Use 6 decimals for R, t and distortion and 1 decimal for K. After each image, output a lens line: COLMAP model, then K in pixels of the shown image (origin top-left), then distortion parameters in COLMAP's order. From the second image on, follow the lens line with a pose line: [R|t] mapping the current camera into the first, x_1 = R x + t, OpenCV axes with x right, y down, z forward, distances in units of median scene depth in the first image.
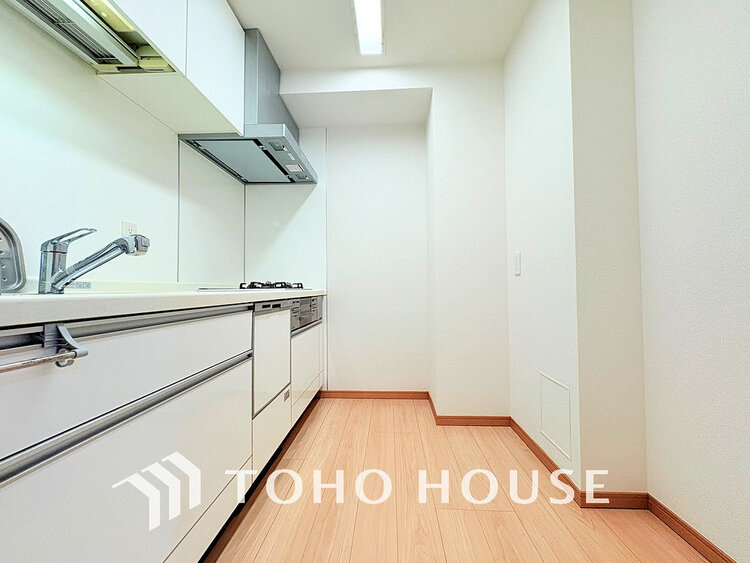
lens RADIAL K [[297.5, 0, 375.0], [0, 297.5, 281.5], [0, 0, 1]] dist [-0.000609, 0.000024]
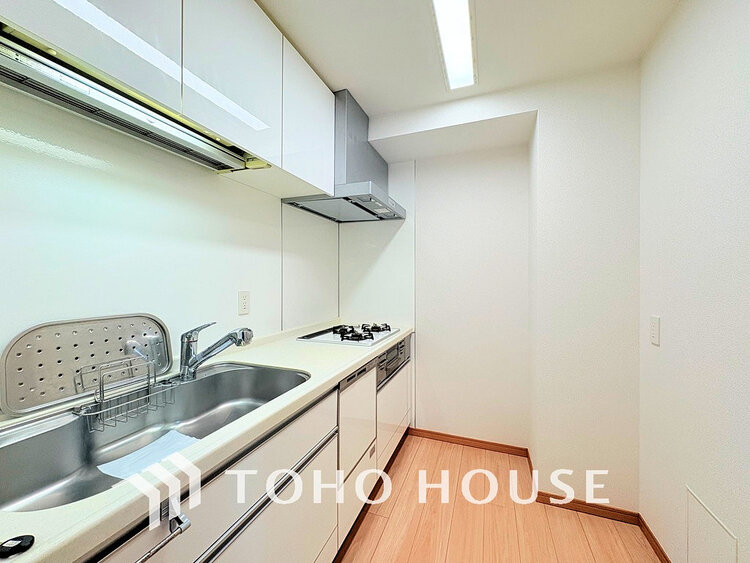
lens RADIAL K [[297.5, 0, 375.0], [0, 297.5, 281.5], [0, 0, 1]] dist [-0.000609, 0.000024]
pose [[0.950191, 0.008508, -0.311551, 0.023075], [0.000896, 0.999549, 0.030026, -0.199645], [0.311666, -0.028810, 0.949755, 0.036051]]
